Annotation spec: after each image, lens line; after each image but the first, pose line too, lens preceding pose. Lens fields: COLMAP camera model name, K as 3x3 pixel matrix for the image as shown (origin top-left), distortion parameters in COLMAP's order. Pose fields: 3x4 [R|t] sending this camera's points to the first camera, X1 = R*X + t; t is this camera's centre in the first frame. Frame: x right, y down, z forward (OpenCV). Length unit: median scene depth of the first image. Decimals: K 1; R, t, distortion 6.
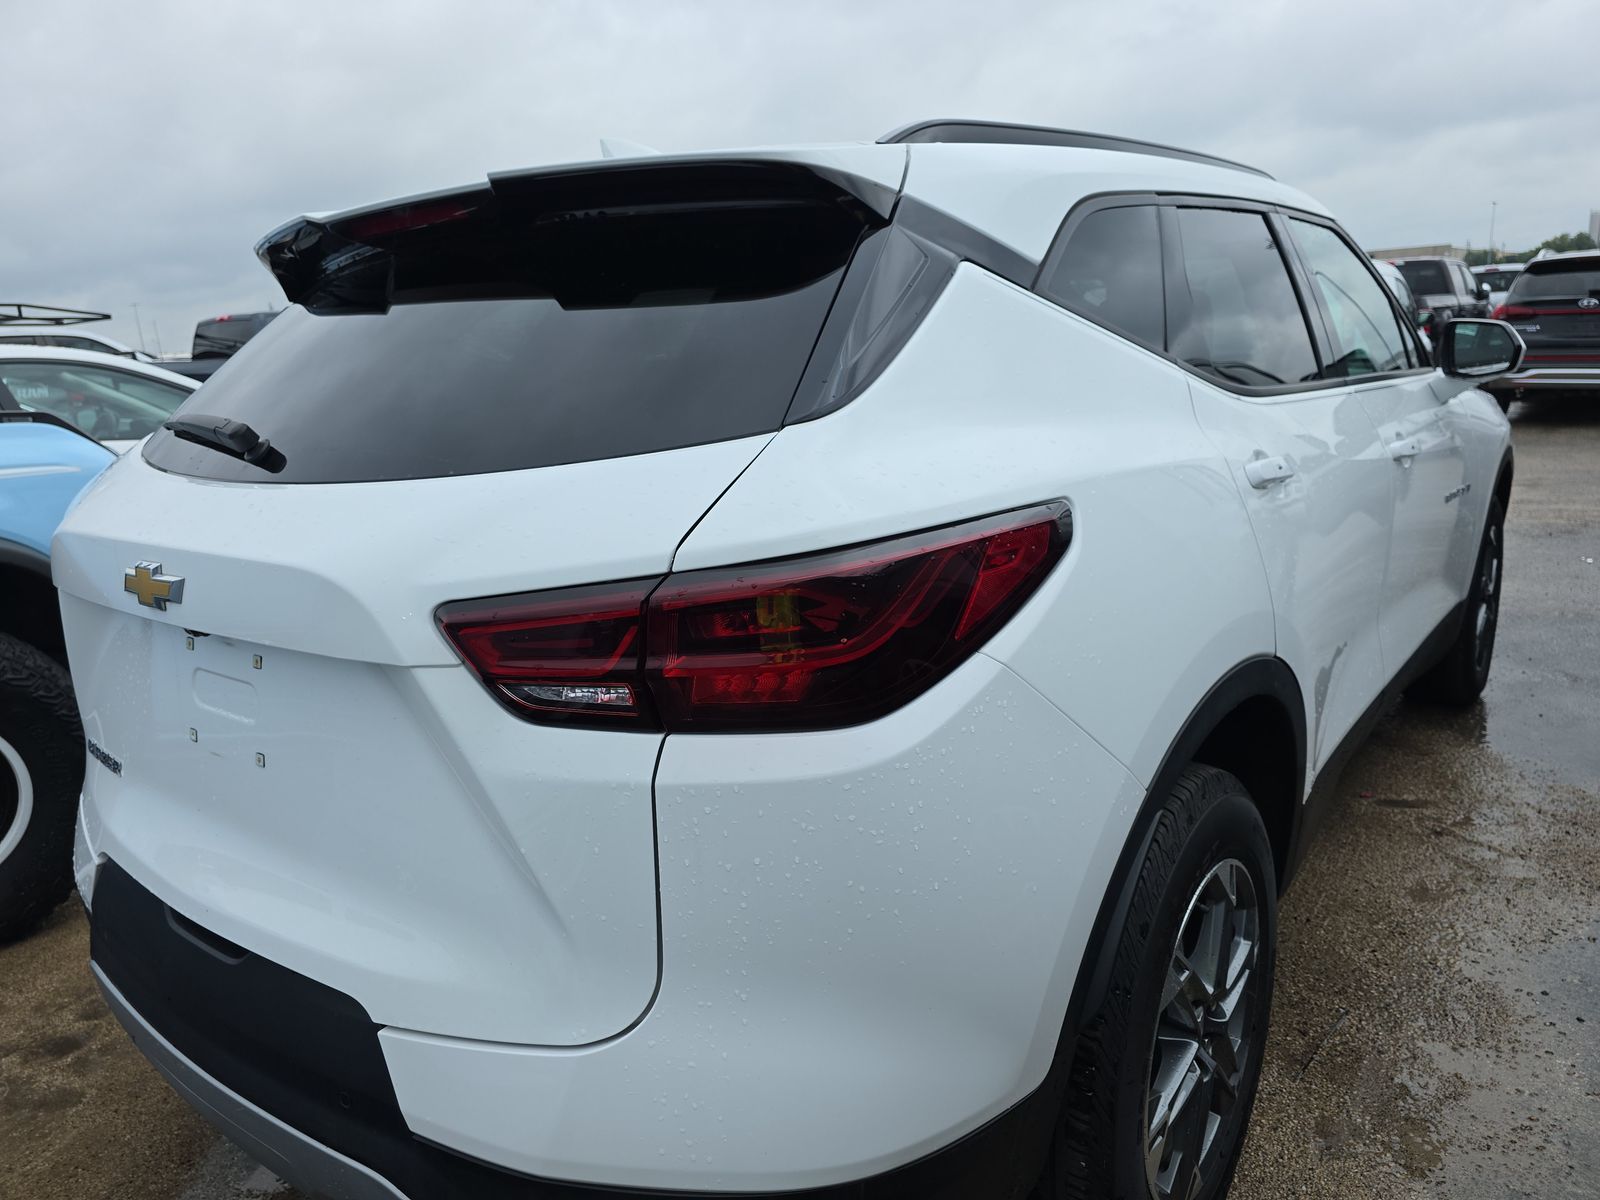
lens RADIAL K [[1269.4, 0, 806.7], [0, 1269.4, 597.9], [0, 0, 1]] dist [0.109678, -0.147304]
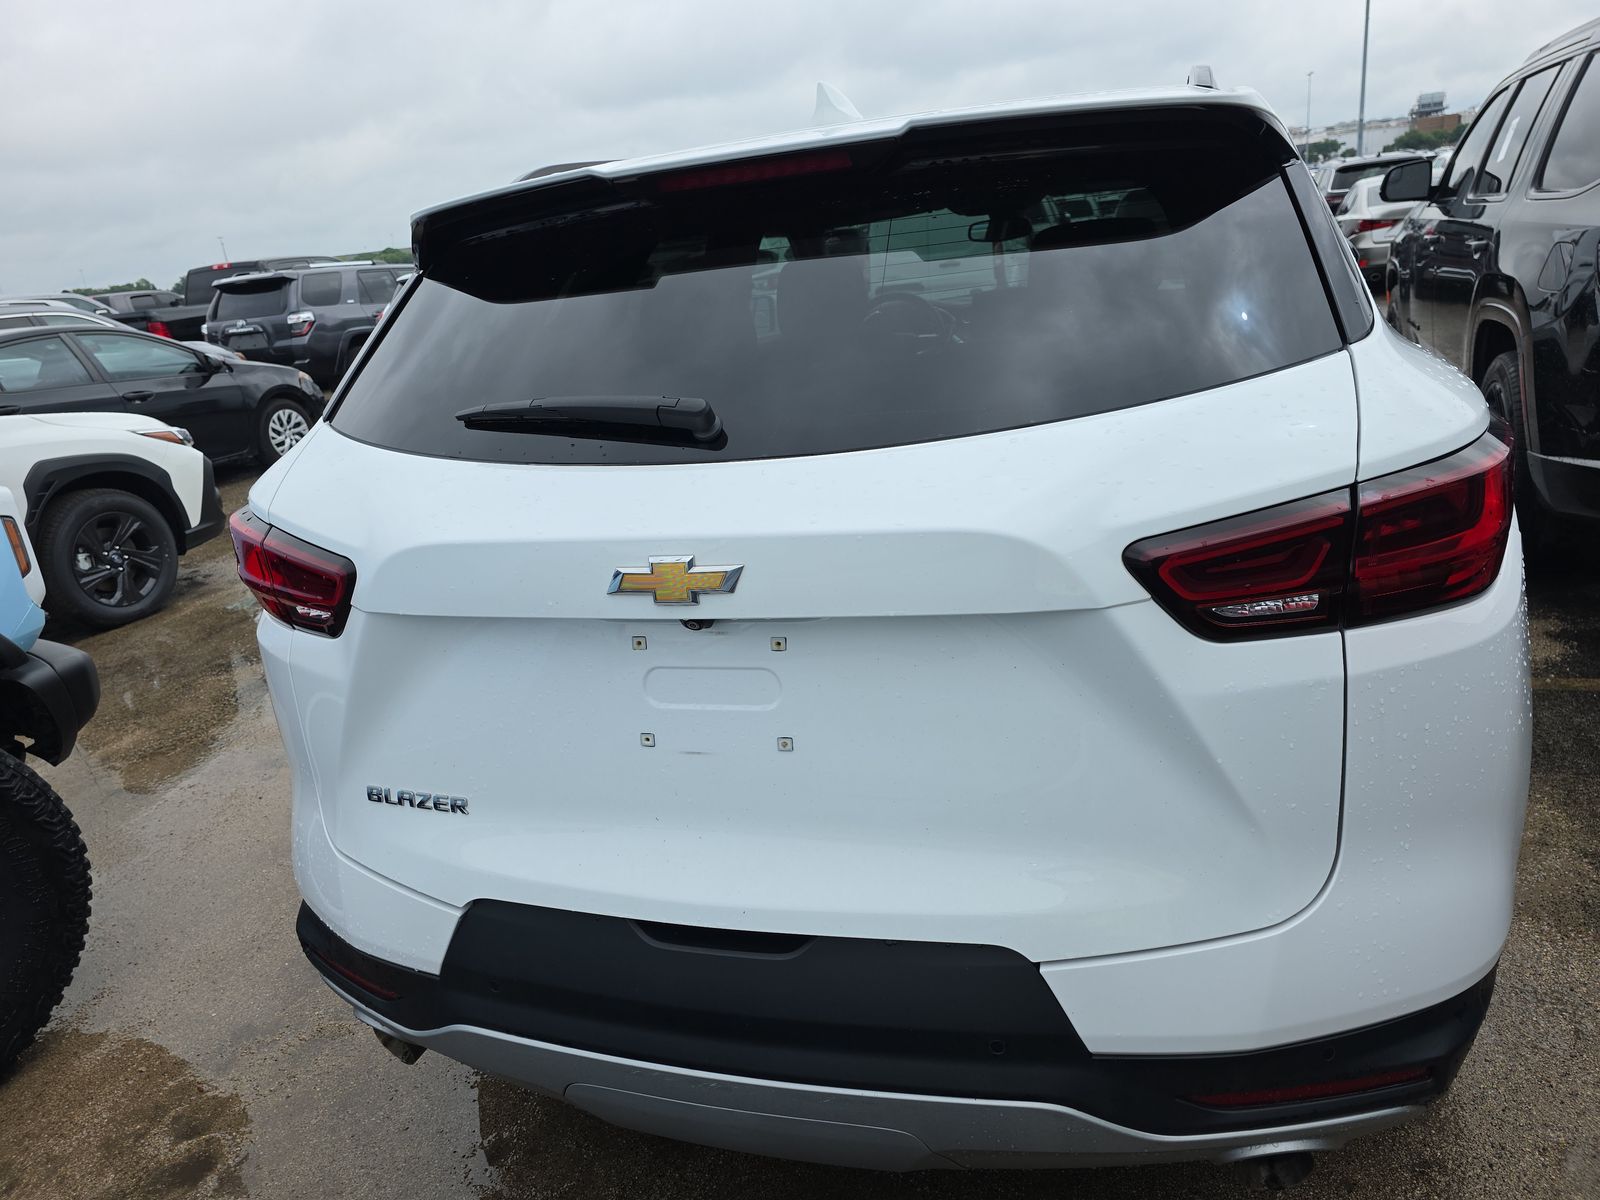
lens RADIAL K [[1269.4, 0, 806.7], [0, 1269.4, 597.9], [0, 0, 1]] dist [0.109678, -0.147304]
pose [[0.913117, -0.148250, 0.379789, -0.909817], [0.131970, 0.988869, 0.068710, -0.056354], [-0.385748, -0.012620, 0.922518, 0.140139]]
